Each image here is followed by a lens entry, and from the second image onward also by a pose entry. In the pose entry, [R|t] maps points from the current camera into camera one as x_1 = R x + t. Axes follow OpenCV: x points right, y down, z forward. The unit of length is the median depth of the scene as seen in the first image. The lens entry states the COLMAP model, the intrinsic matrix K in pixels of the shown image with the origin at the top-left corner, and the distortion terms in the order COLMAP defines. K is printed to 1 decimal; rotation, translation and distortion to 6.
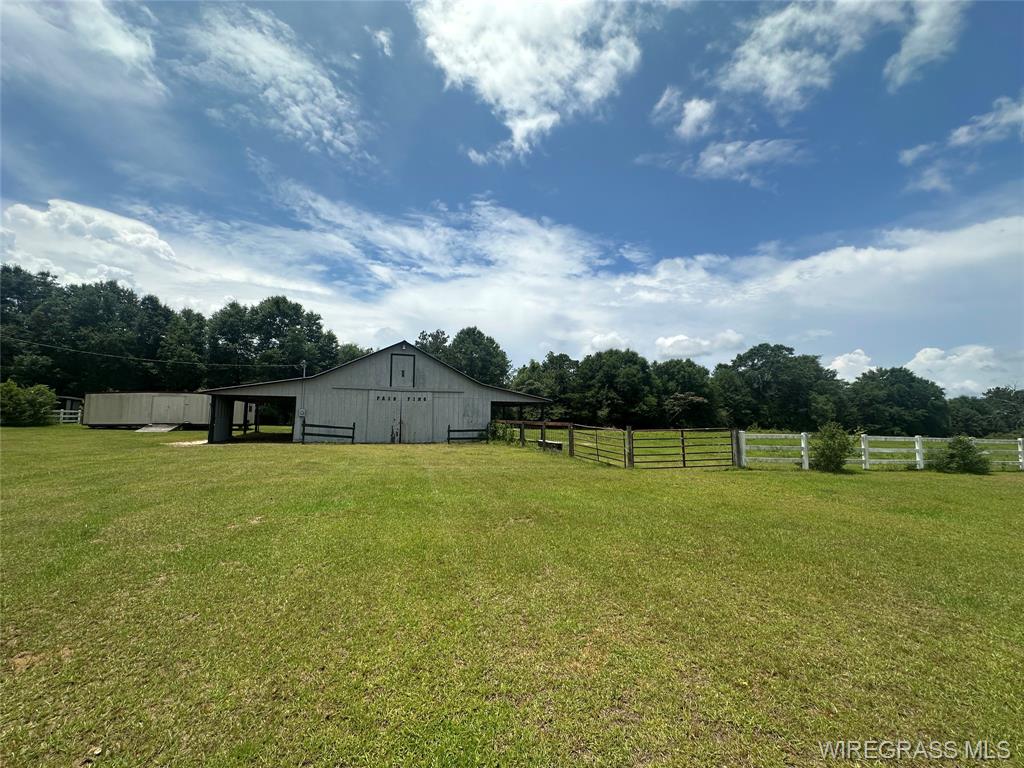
lens RADIAL K [[457.9, 0, 515.3], [0, 457.9, 389.6], [0, 0, 1]] dist [-0.000430, -0.000087]
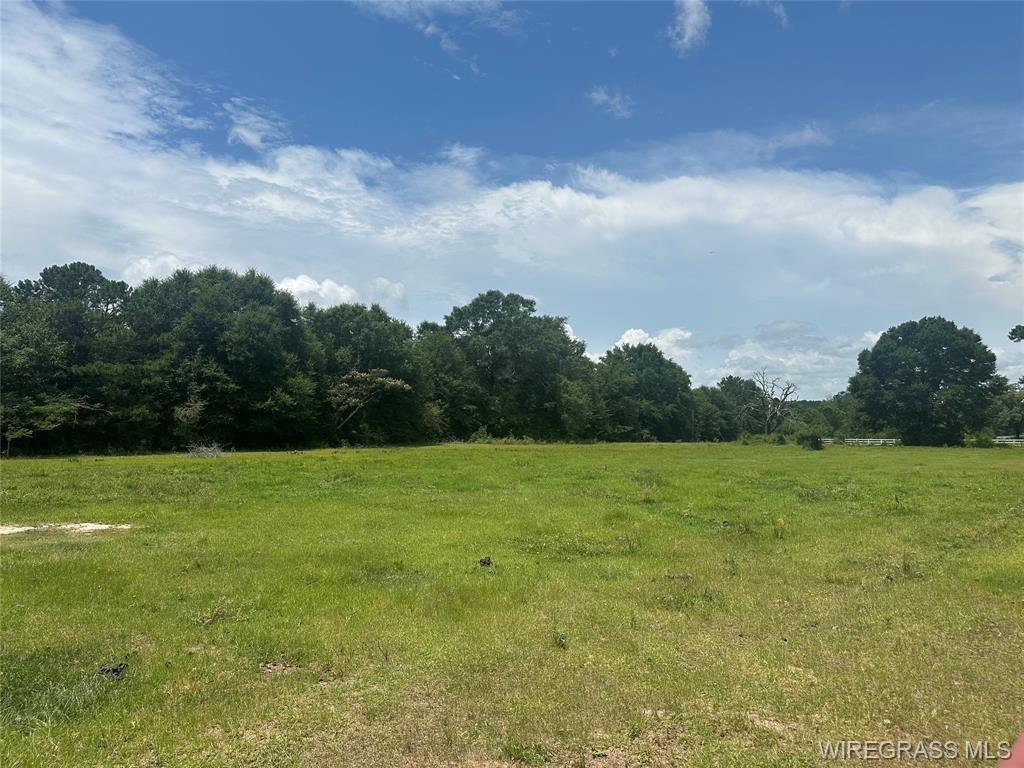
lens RADIAL K [[705.9, 0, 508.8], [0, 705.9, 386.7], [0, 0, 1]] dist [0.107672, -0.000836]
pose [[0.819644, 0.017774, 0.572597, 0.043672], [-0.037967, 0.999006, 0.023337, 0.000371], [-0.571614, -0.040867, 0.819504, 0.241633]]
